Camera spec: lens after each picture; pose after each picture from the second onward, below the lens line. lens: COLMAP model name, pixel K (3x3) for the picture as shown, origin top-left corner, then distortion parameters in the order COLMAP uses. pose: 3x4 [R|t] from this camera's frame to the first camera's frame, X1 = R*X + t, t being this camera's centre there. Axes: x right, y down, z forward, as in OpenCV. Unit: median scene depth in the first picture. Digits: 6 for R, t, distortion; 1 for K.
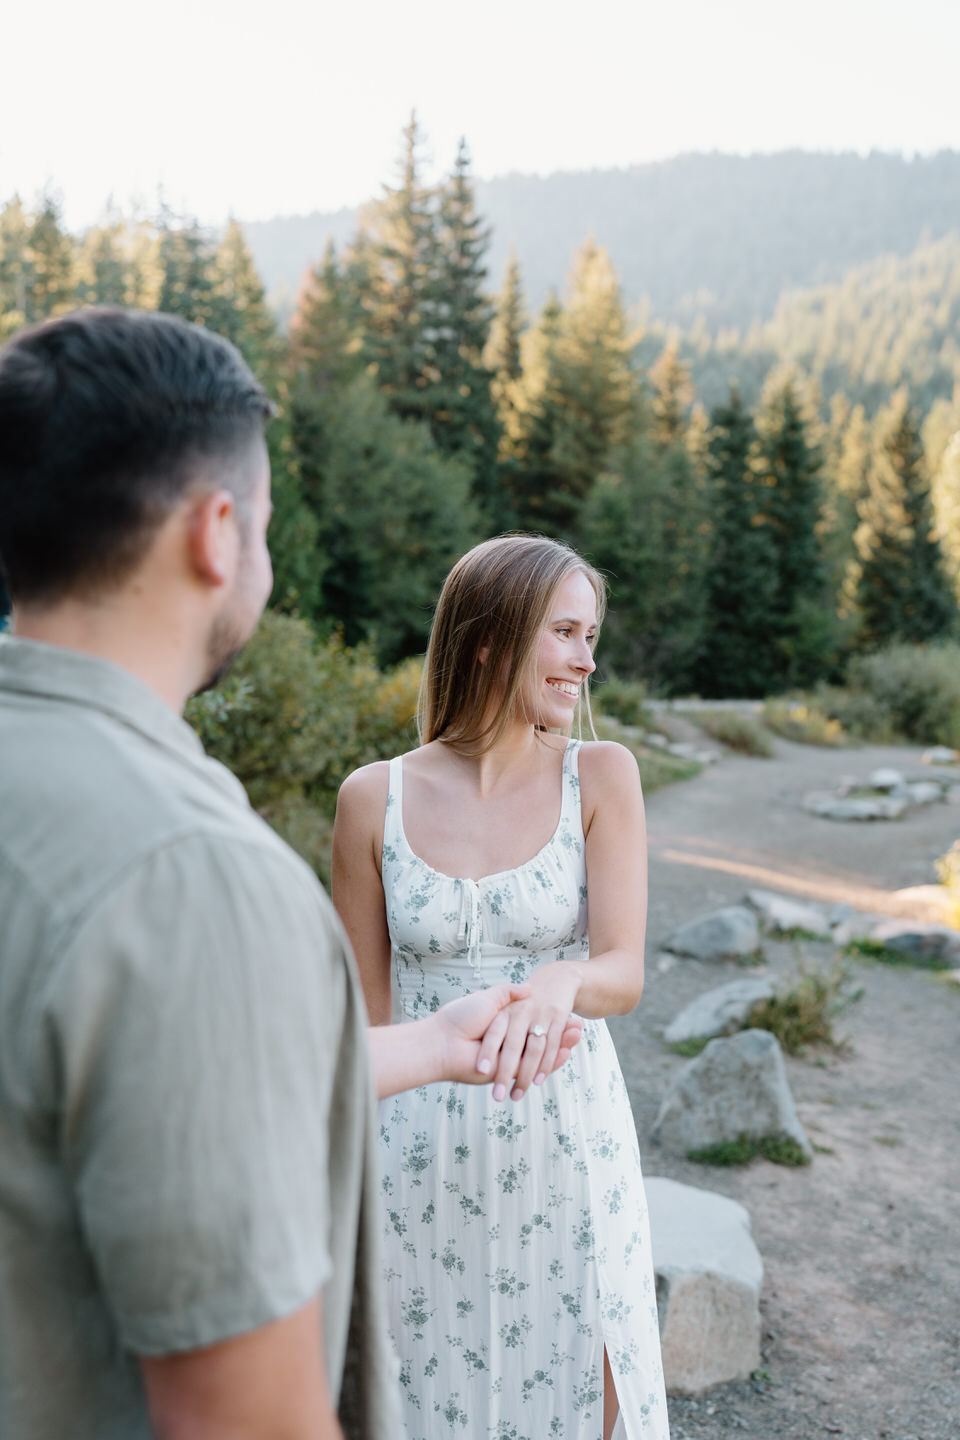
lens RADIAL K [[1502.5, 0, 480.0], [0, 1502.5, 720.0], [0, 0, 1]] dist [0.016587, 0.002905]
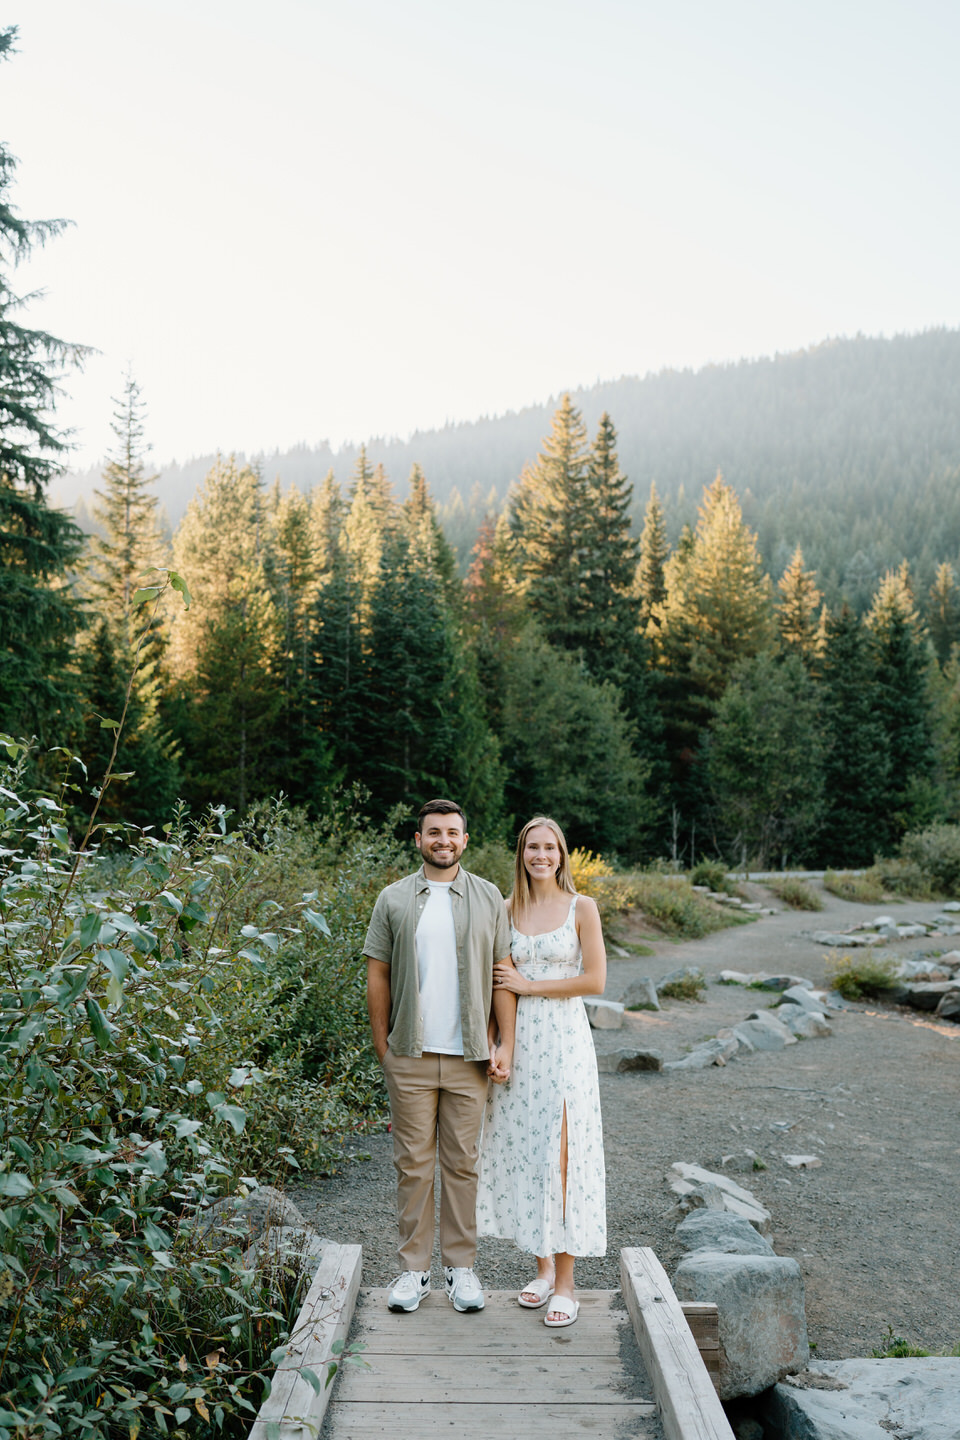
lens RADIAL K [[1644.1, 0, 480.0], [0, 1644.1, 720.0], [0, 0, 1]] dist [-0.003846, -0.027270]
pose [[0.992896, -0.038515, -0.112583, 0.033291], [0.026589, 0.994056, -0.105575, 0.000611], [0.115980, 0.101832, 0.988018, -0.380857]]
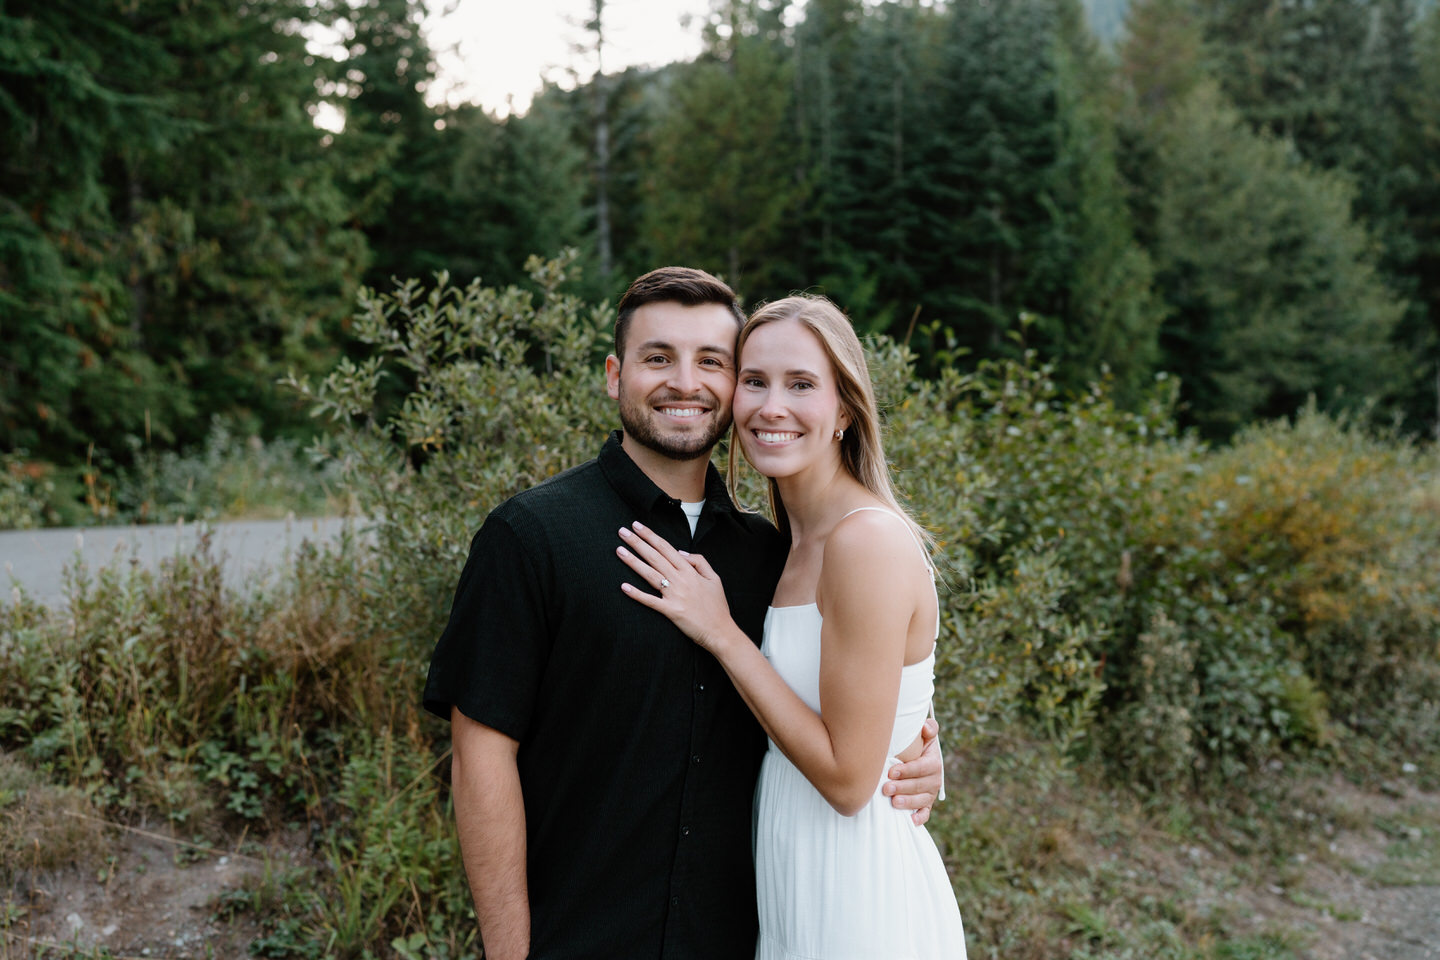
lens RADIAL K [[1423.3, 0, 720.0], [0, 1423.3, 480.0], [0, 0, 1]] dist [-0.002577, 0.009514]
pose [[0.909178, -0.039262, -0.414552, -0.003900], [0.035805, 0.999229, -0.016110, -0.006615], [0.414865, -0.000196, 0.909883, 0.166117]]
